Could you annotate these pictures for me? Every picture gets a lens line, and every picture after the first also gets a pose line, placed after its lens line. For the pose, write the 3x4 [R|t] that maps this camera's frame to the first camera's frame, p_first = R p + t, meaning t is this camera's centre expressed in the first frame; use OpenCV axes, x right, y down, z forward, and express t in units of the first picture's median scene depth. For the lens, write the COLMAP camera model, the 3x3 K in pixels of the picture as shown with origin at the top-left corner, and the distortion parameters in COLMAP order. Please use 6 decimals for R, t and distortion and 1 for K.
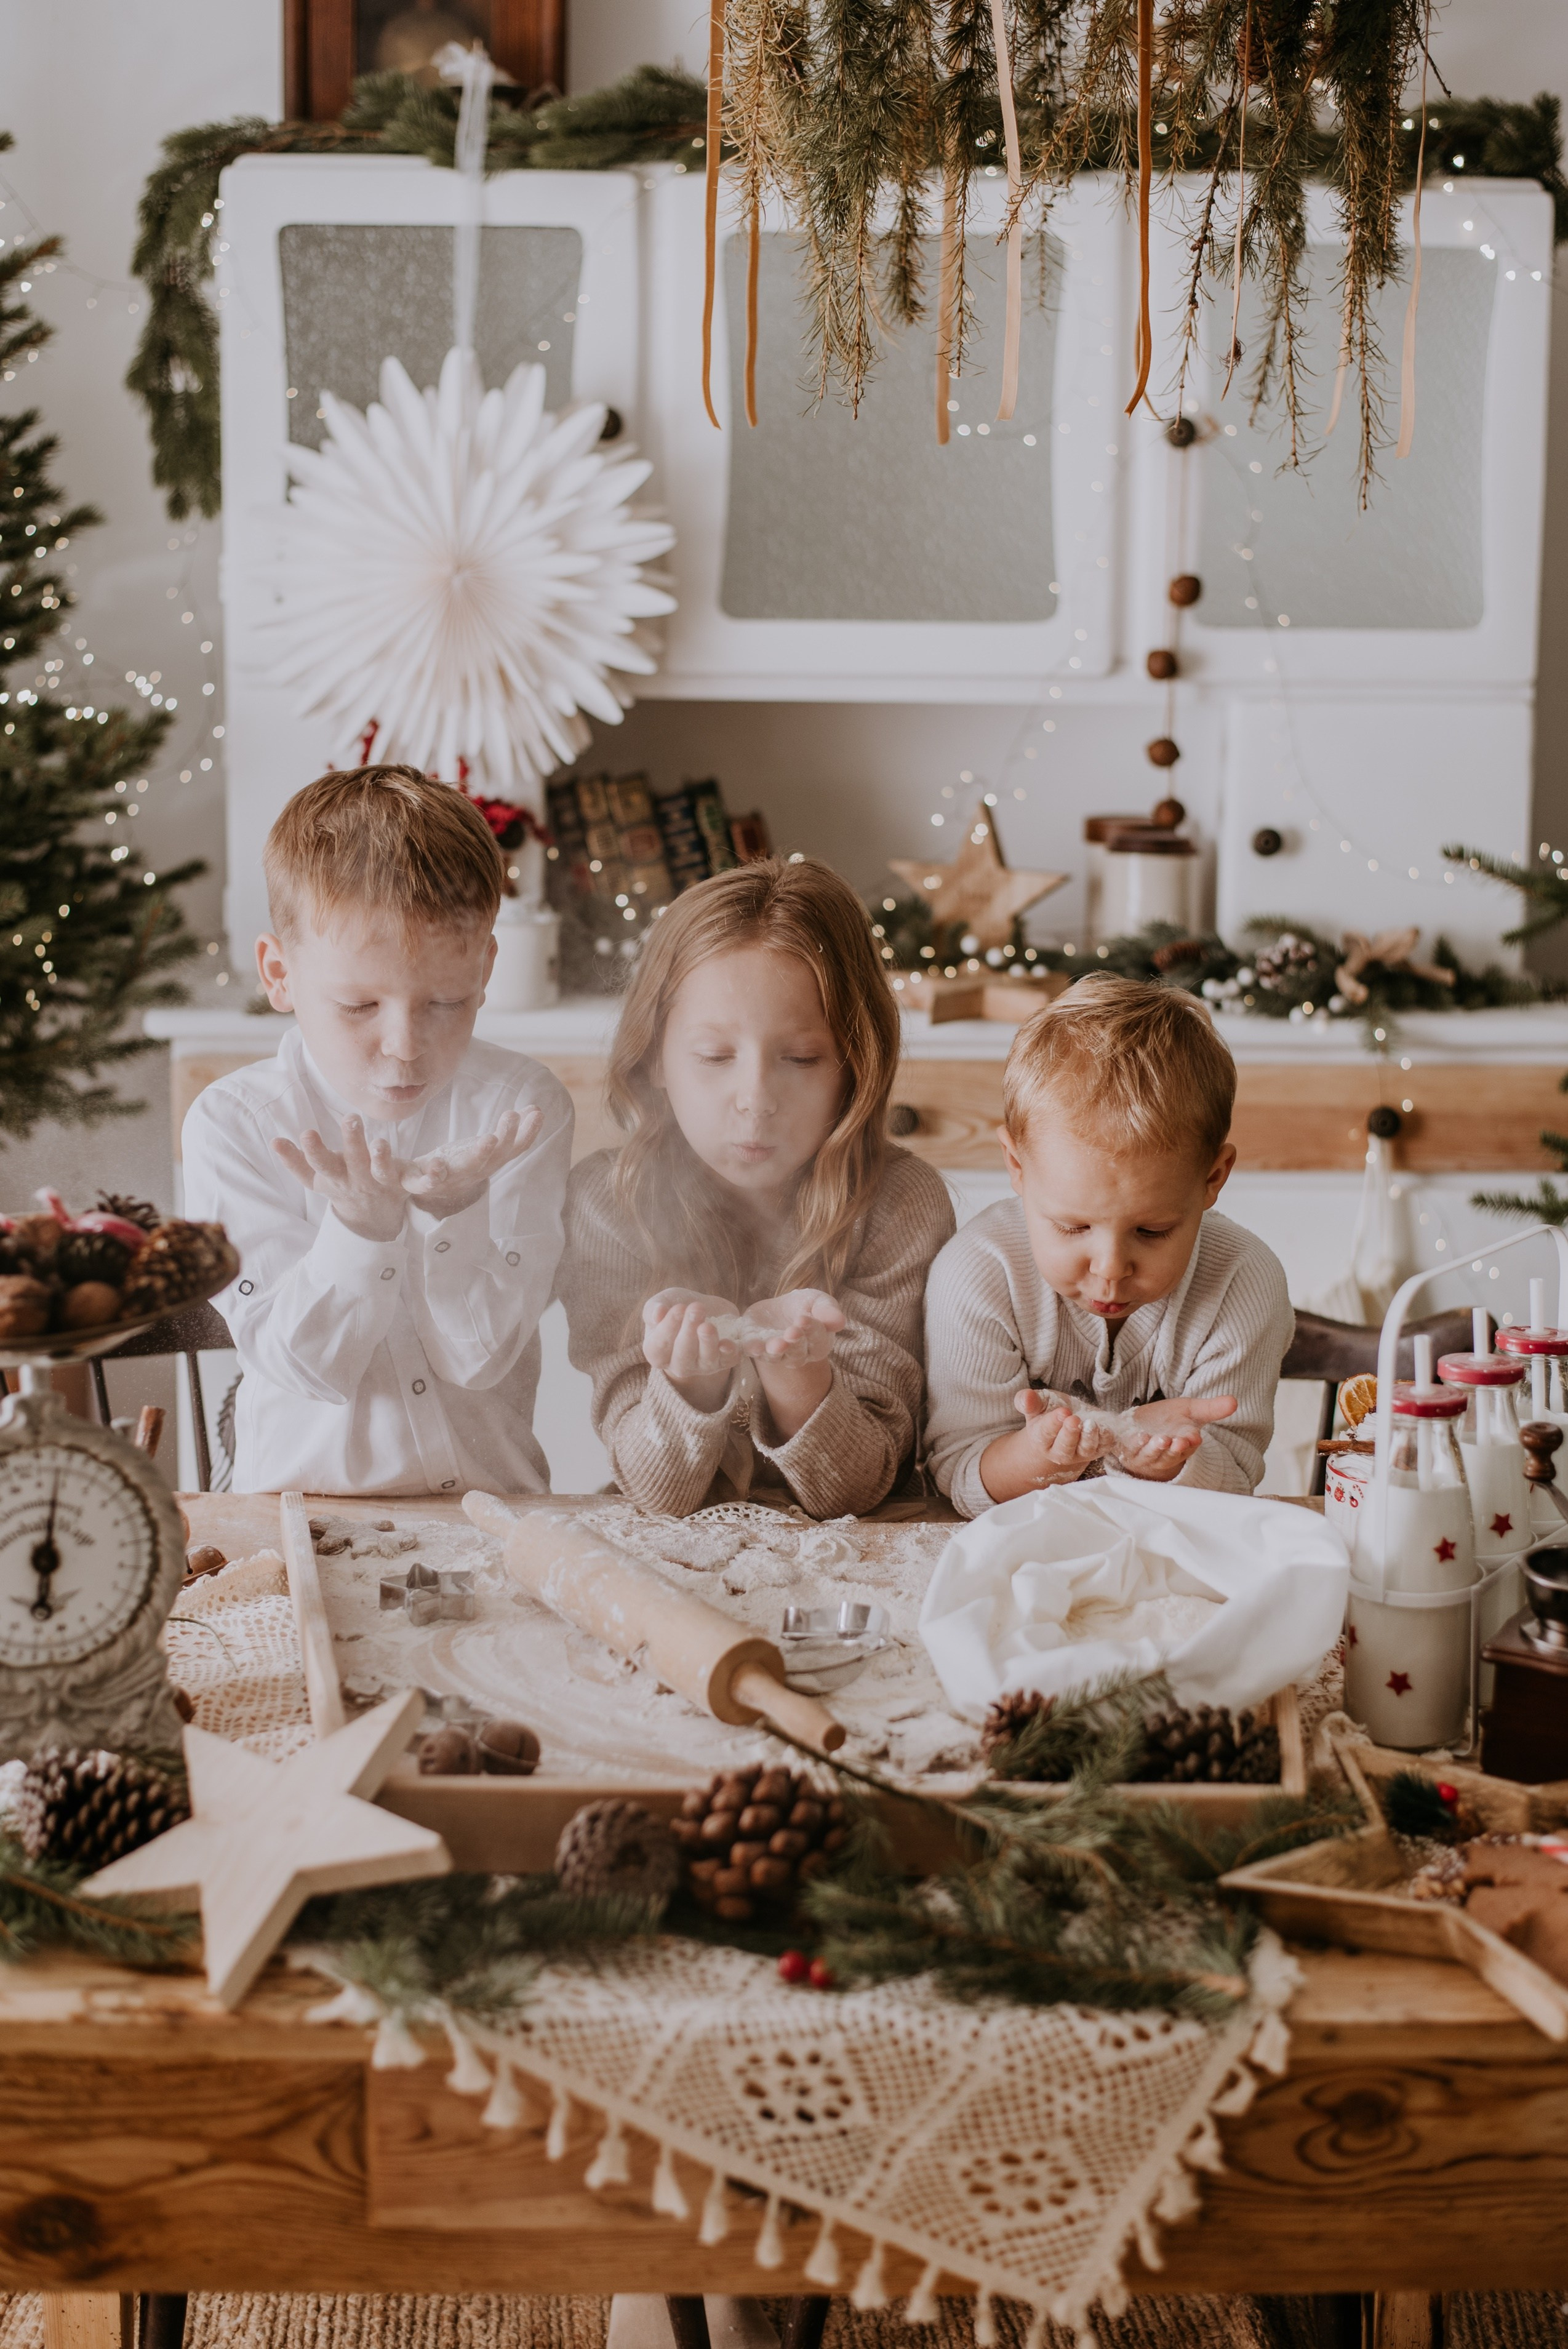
lens RADIAL K [[3392.9, 0, 784.0], [0, 3392.9, 1174.5], [0, 0, 1]] dist [-0.130204, 0.117403]
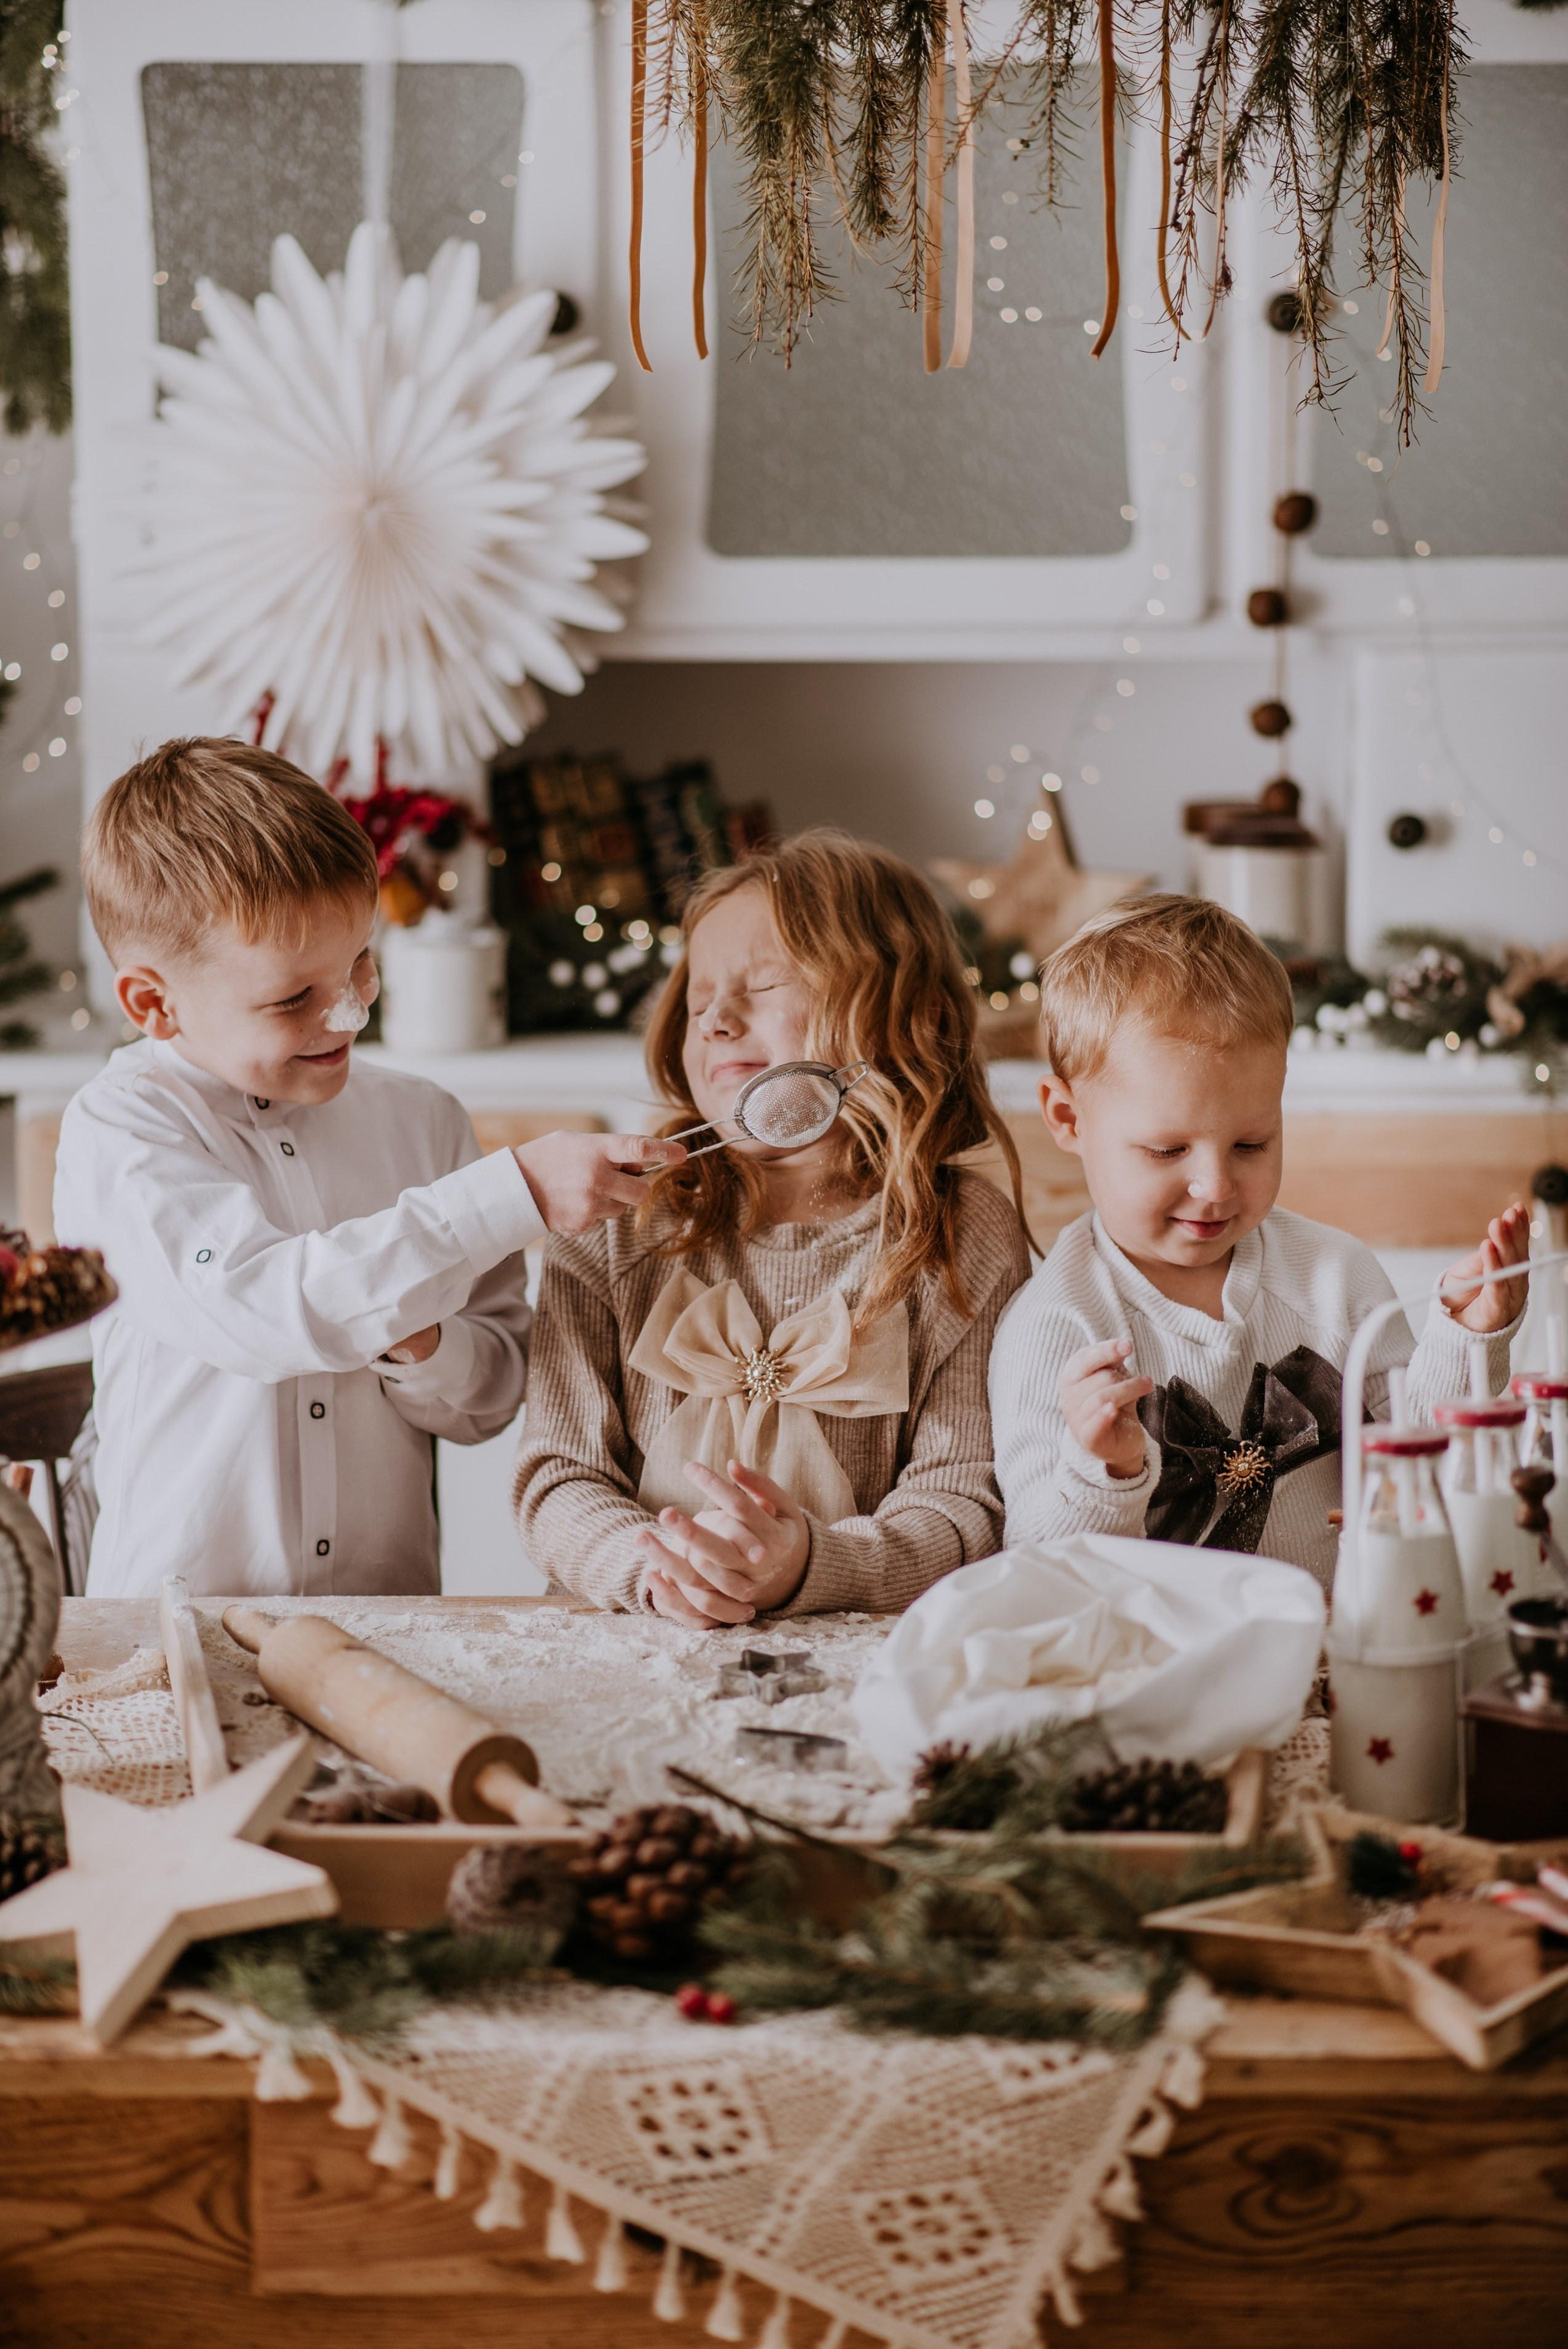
lens RADIAL K [[5609.1, 0, 826.3], [0, 5609.1, 1171.2], [0, 0, 1]] dist [0.048535, 0.140641]
pose [[0.999601, -0.009960, -0.026432, 0.071586], [0.008966, 0.999259, -0.037433, 0.047739], [0.026786, 0.037181, 0.998950, -0.513663]]
